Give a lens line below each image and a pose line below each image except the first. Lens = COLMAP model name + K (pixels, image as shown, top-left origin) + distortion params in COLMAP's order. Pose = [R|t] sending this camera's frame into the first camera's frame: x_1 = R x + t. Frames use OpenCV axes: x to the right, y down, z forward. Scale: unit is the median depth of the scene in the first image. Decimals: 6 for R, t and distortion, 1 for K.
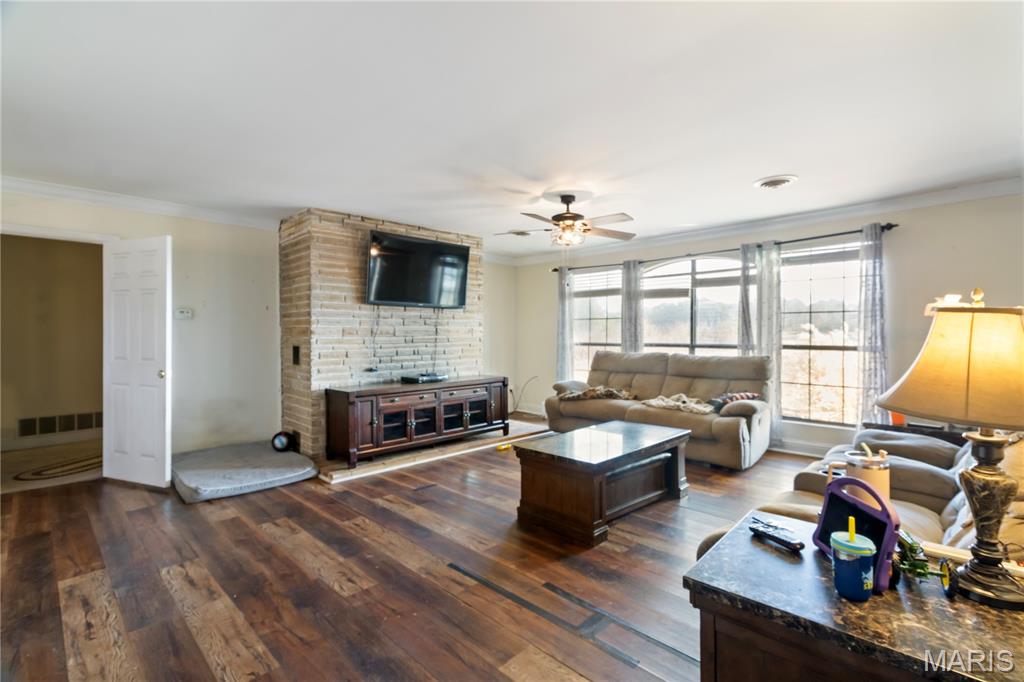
lens RADIAL K [[473.5, 0, 515.9], [0, 473.5, 338.3], [0, 0, 1]] dist [0.000254, 0.000542]
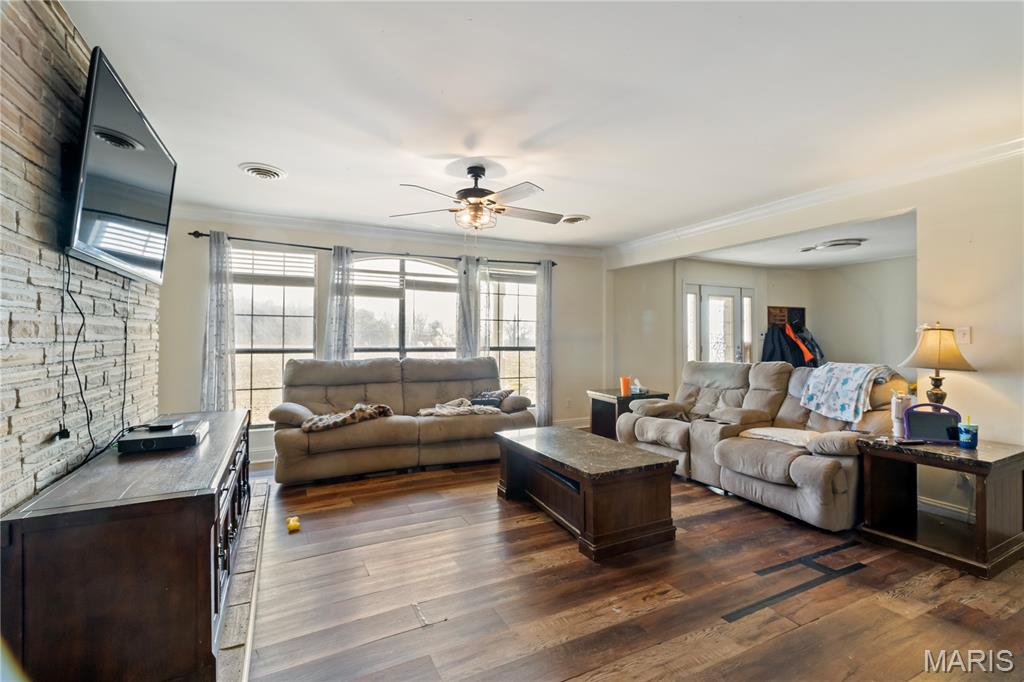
lens RADIAL K [[473.5, 0, 519.4], [0, 473.5, 335.2], [0, 0, 1]] dist [0.000254, 0.000542]
pose [[0.313543, 0.008744, 0.949534, -0.505097], [0.003756, 0.999938, -0.010449, -0.002742], [-0.949566, 0.006843, 0.313491, 0.529808]]
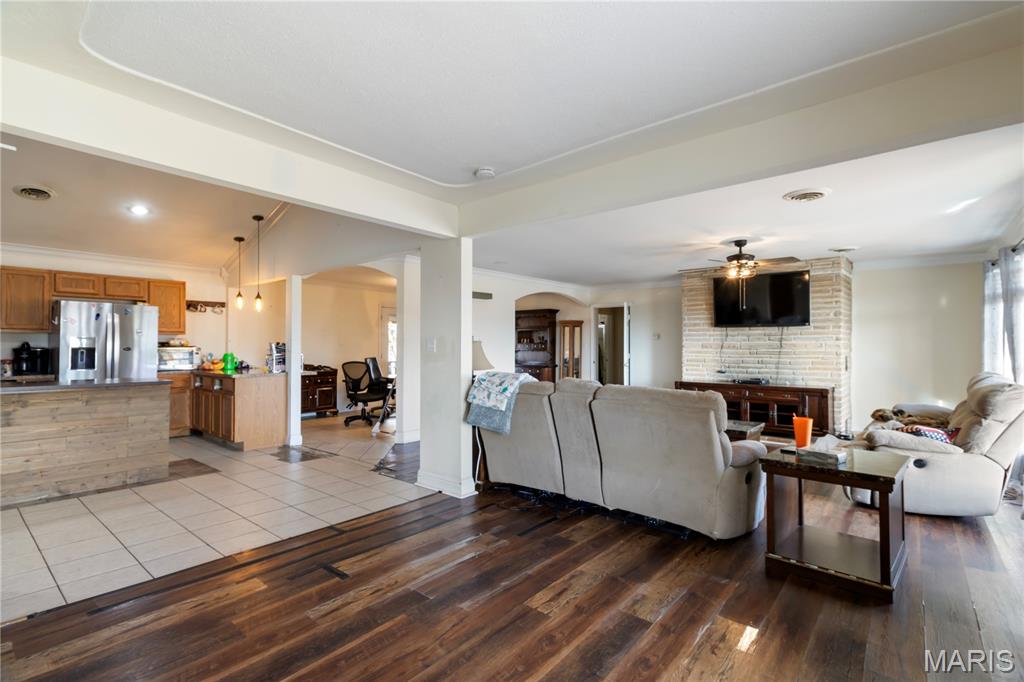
lens RADIAL K [[473.5, 0, 513.0], [0, 473.5, 341.0], [0, 0, 1]] dist [0.000254, 0.000542]
pose [[0.082328, -0.005335, -0.996591, 1.047803], [-0.010286, 0.999928, -0.006202, -0.012431], [0.996552, 0.010762, 0.082267, 0.225641]]
